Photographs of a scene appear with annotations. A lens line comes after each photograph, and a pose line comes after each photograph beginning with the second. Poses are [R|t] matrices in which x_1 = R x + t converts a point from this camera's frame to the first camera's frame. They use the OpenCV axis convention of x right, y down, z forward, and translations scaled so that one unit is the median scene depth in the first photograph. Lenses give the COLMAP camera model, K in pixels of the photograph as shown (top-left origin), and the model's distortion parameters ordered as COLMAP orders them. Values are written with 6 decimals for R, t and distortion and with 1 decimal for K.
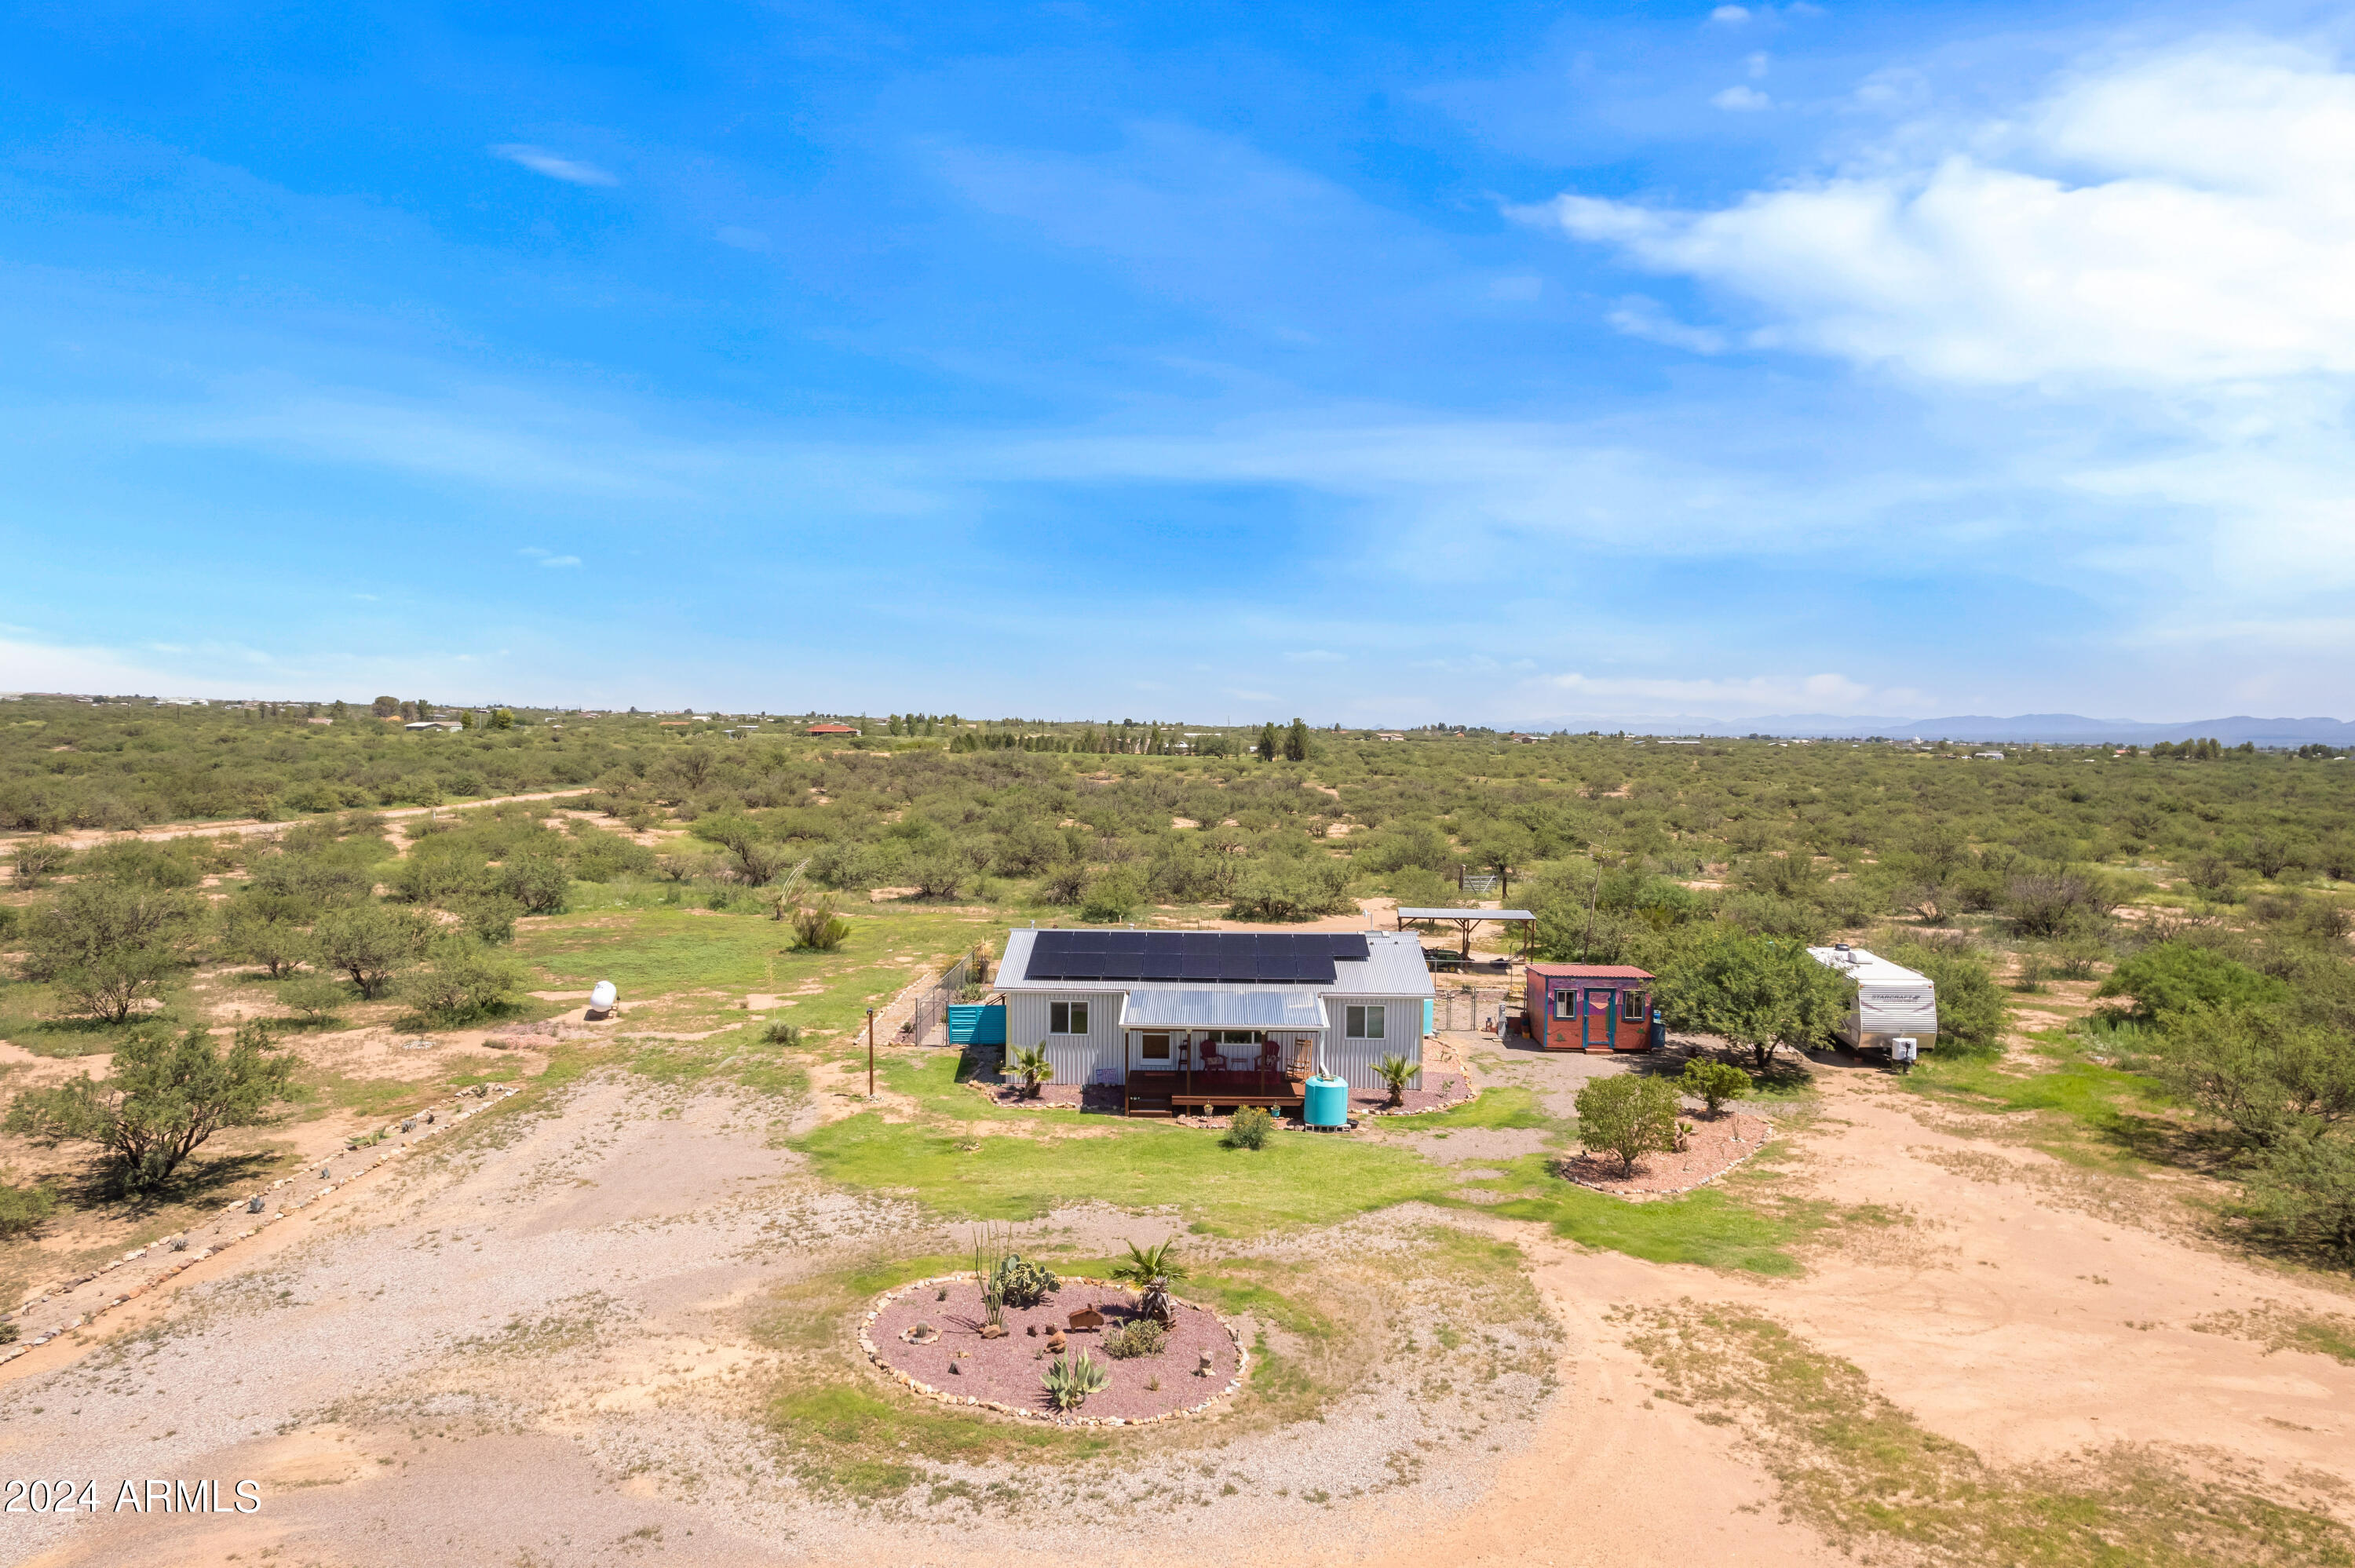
lens RADIAL K [[1488.3, 0, 1177.5], [0, 1488.3, 784.0], [0, 0, 1]] dist [-0.079956, 0.075971]
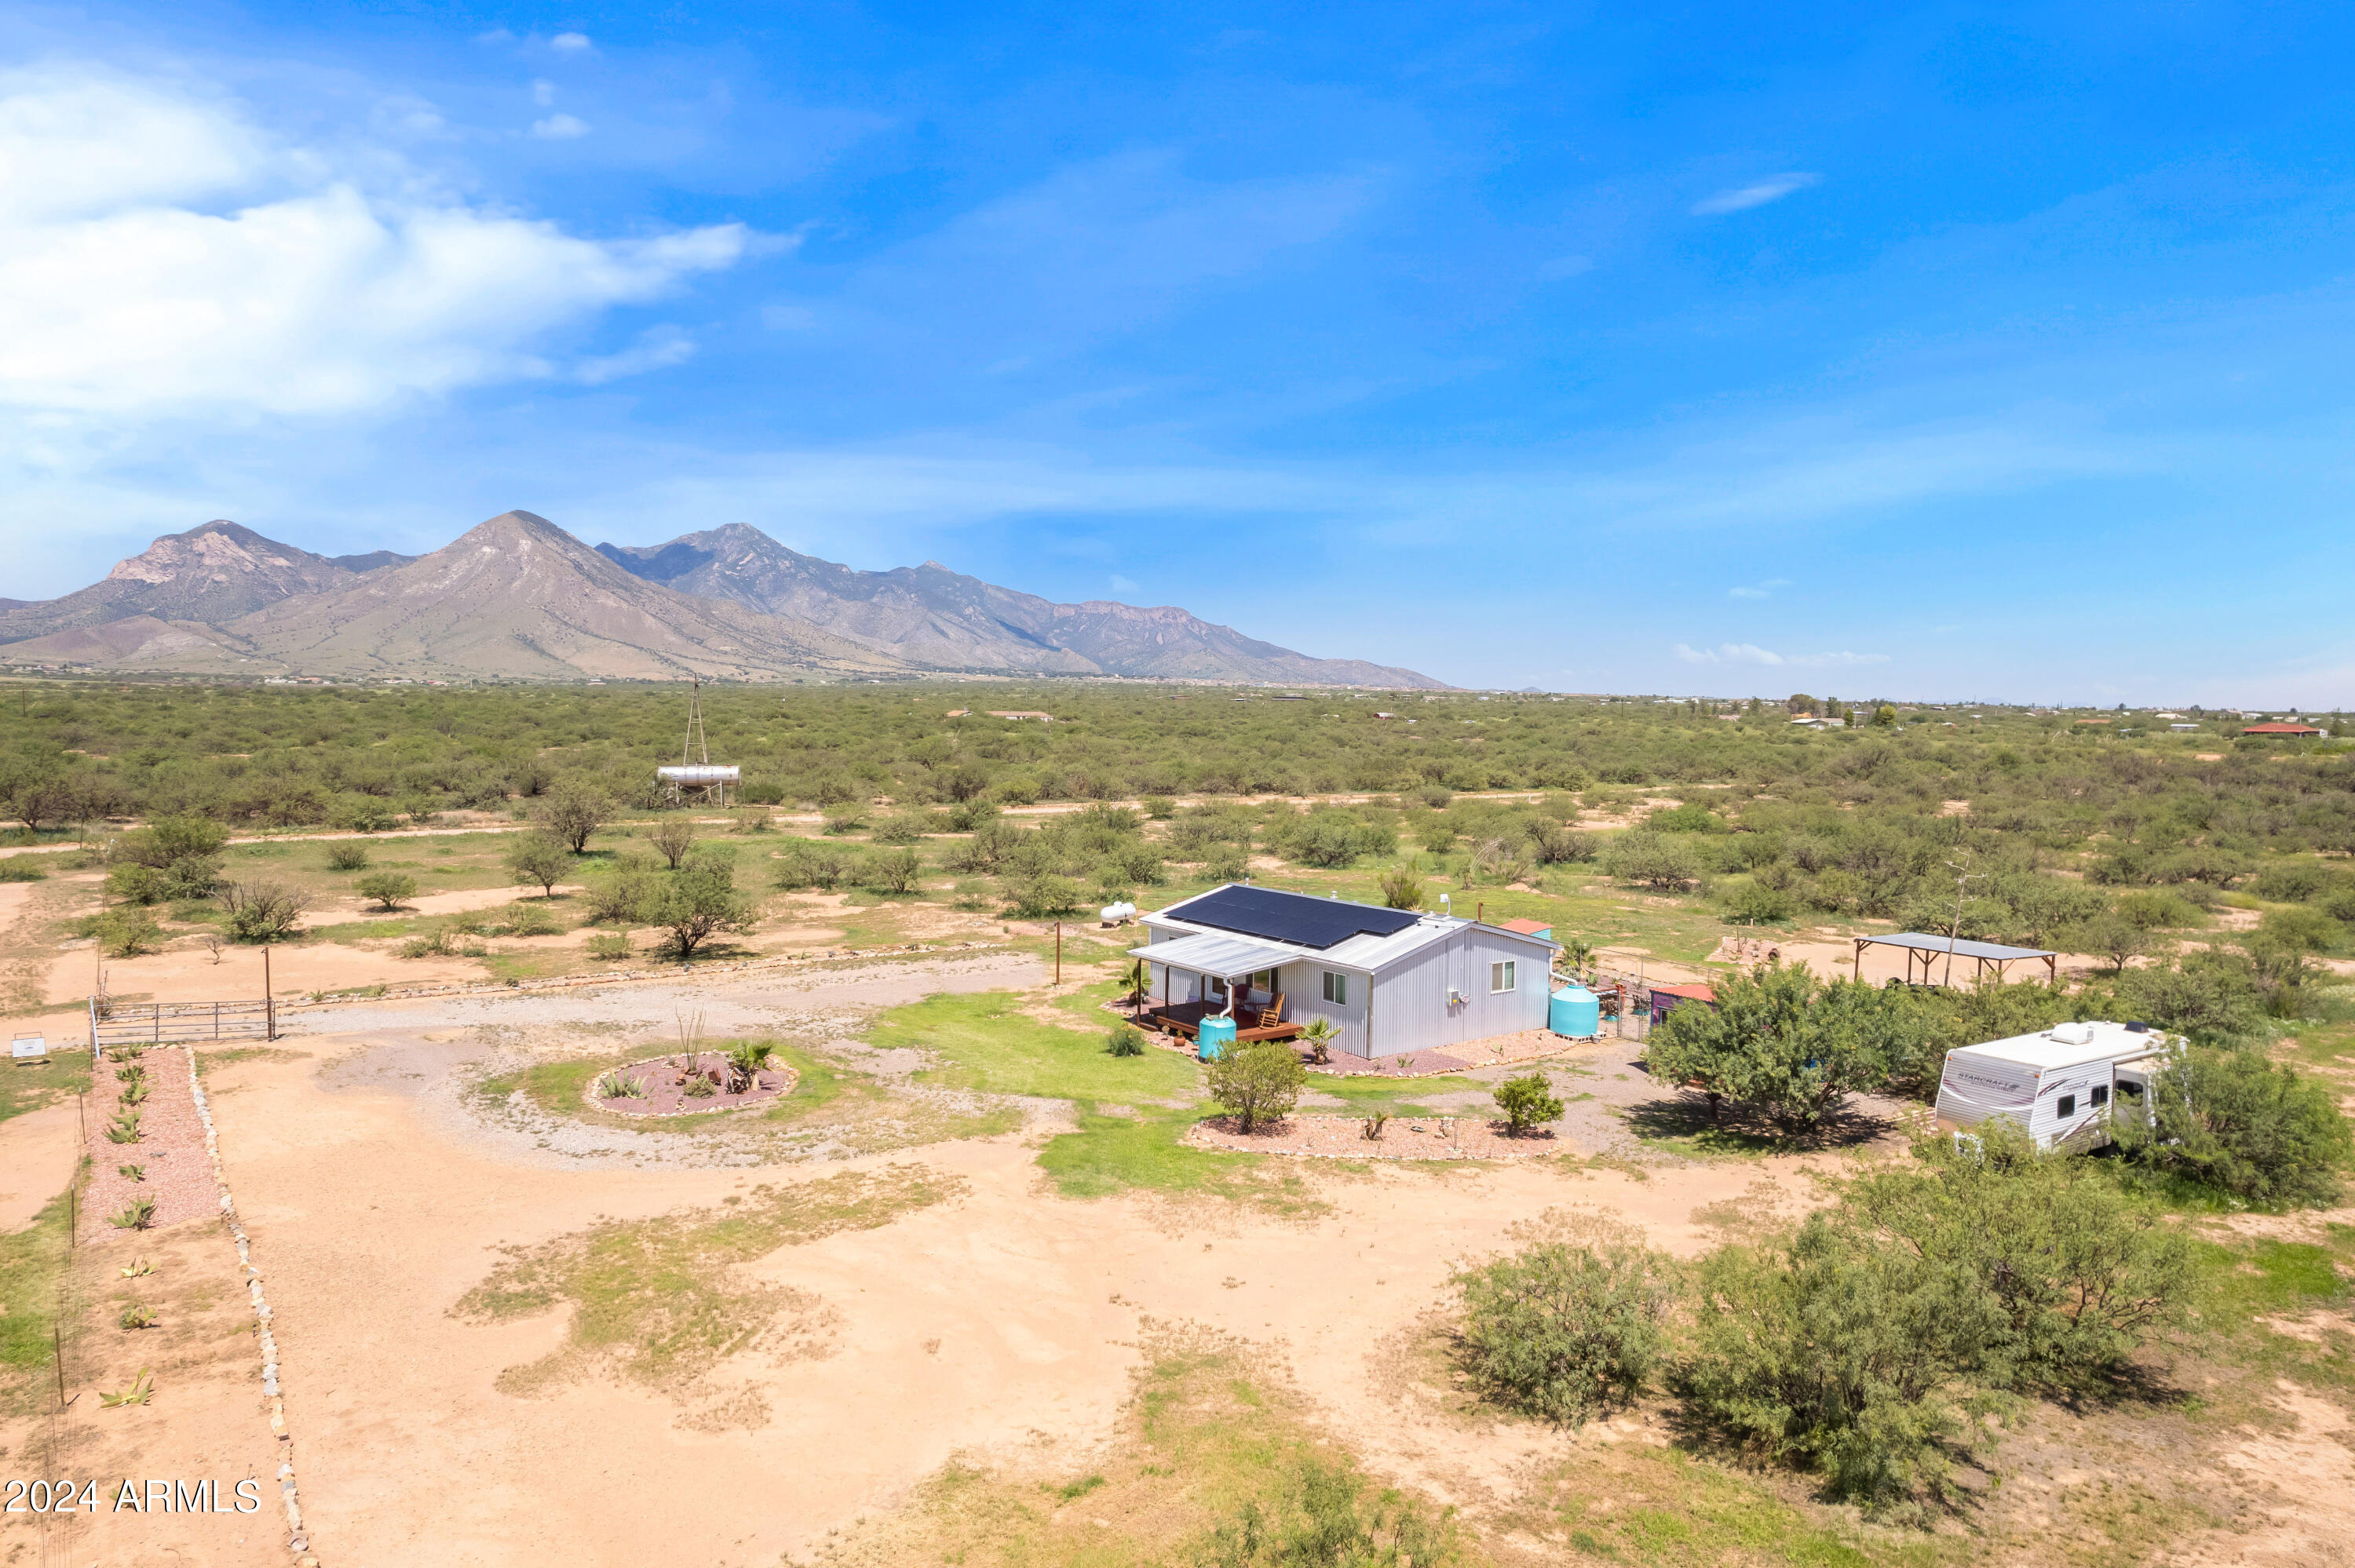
lens RADIAL K [[1488.3, 0, 1177.5], [0, 1488.3, 784.0], [0, 0, 1]] dist [-0.079956, 0.075971]
pose [[0.604508, 0.038206, -0.795682, 1.281297], [-0.036874, 0.999121, 0.019960, -0.005388], [0.795745, 0.017274, 0.605386, 0.354987]]
